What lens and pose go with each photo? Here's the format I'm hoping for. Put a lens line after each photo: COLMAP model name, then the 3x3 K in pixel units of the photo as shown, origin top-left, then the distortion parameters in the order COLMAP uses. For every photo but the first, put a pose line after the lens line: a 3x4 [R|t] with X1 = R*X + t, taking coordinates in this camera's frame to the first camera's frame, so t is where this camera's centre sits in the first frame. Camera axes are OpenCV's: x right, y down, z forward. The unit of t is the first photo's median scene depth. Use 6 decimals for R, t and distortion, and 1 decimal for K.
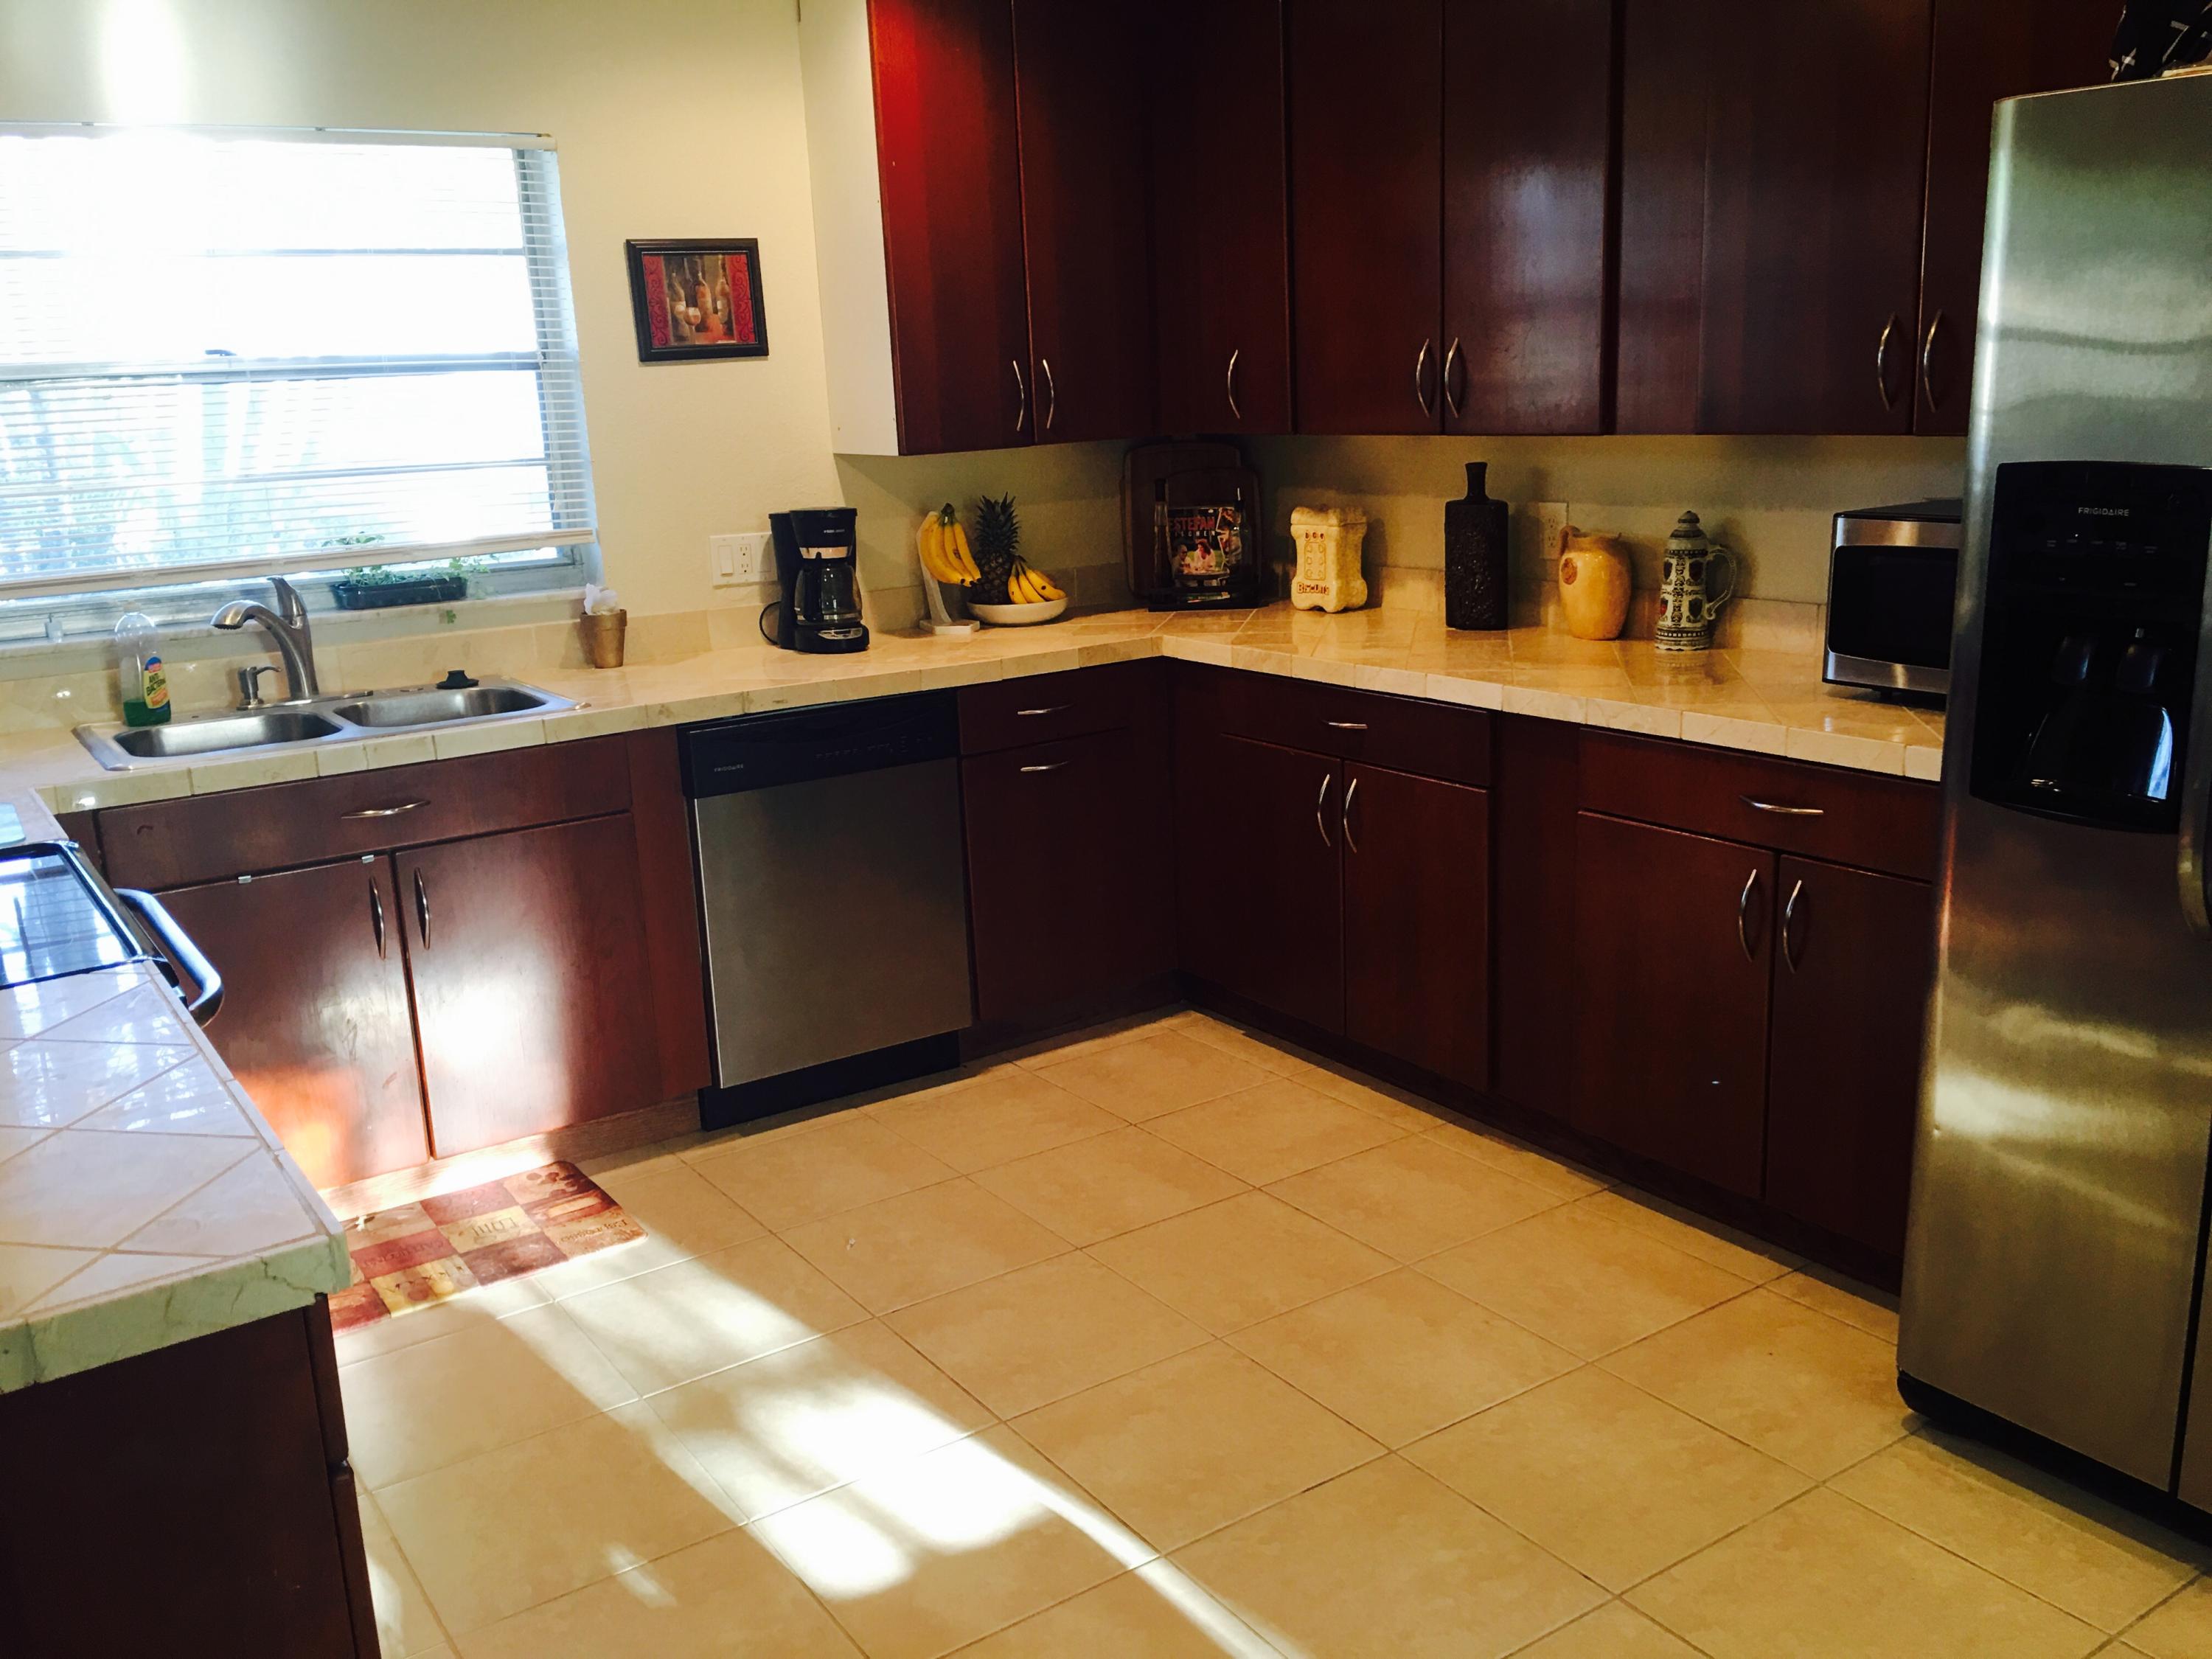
lens RADIAL K [[1899.0, 0, 1079.5], [0, 1899.0, 829.5], [0, 0, 1]] dist [0.081418, -0.106447]
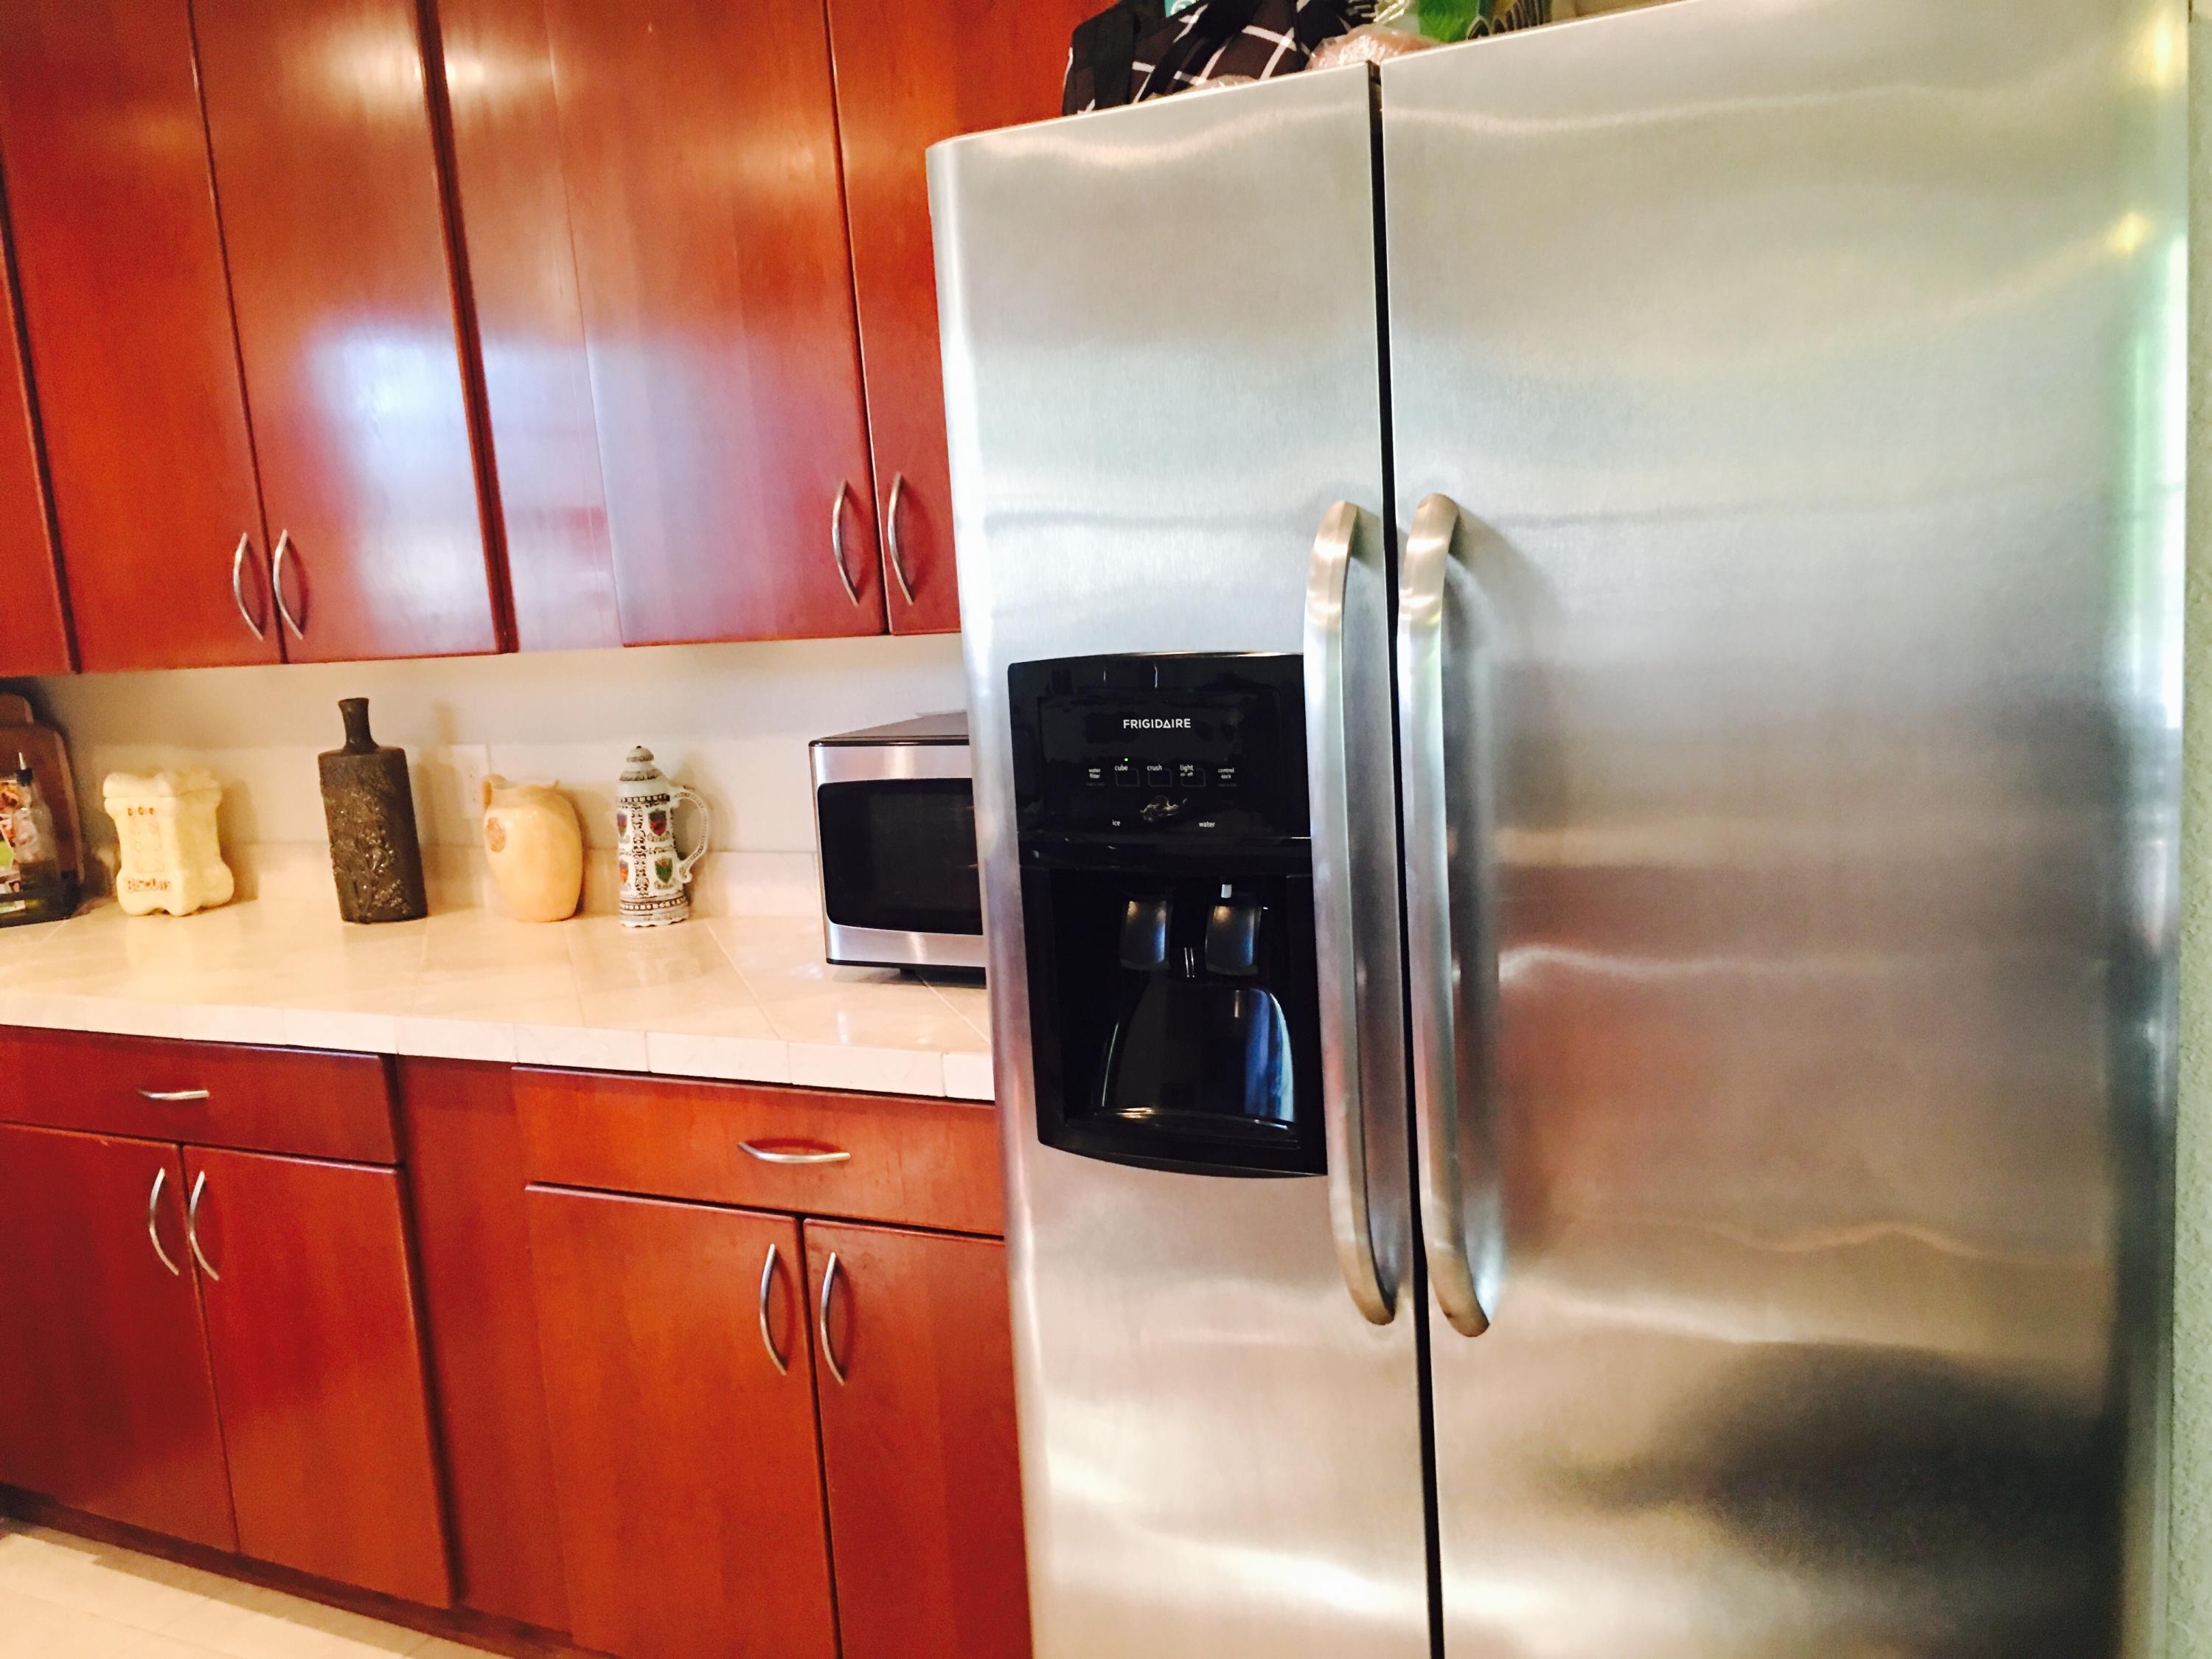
lens RADIAL K [[1899.0, 0, 1079.5], [0, 1899.0, 829.5], [0, 0, 1]] dist [0.081418, -0.106447]
pose [[0.876900, -0.093562, 0.471479, 0.108261], [0.147737, 0.985856, -0.079137, -0.046186], [-0.457406, 0.139050, 0.878320, 0.249347]]
